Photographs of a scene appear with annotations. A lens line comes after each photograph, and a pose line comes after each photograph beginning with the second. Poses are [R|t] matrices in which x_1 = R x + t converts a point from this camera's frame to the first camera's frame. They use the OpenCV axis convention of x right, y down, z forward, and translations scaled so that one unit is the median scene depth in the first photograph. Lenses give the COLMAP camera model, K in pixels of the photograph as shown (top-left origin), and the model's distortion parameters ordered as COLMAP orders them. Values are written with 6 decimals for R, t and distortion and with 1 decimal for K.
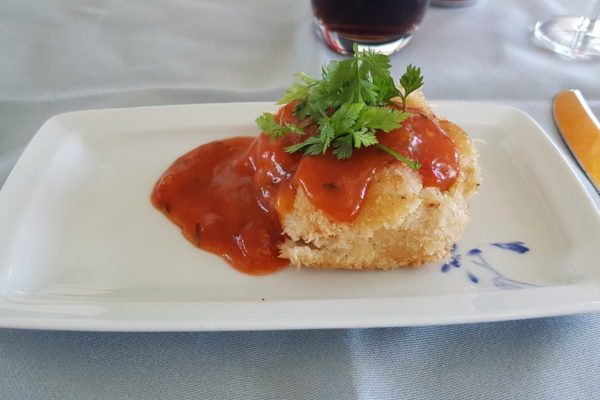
lens RADIAL K [[541.8, 0, 299.8], [0, 541.8, 184.8], [0, 0, 1]] dist [0.098054, -0.004049]
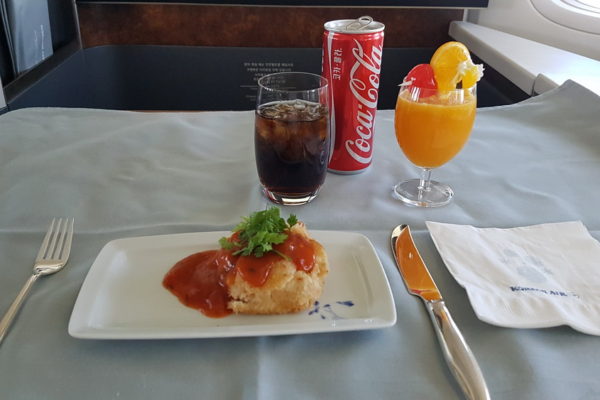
lens RADIAL K [[541.8, 0, 299.8], [0, 541.8, 184.8], [0, 0, 1]] dist [0.098054, -0.004049]
pose [[0.999755, -0.004498, 0.021664, 0.186240], [0.009552, 0.970919, -0.239219, 0.174814], [-0.019958, 0.239367, 0.970724, -1.060960]]
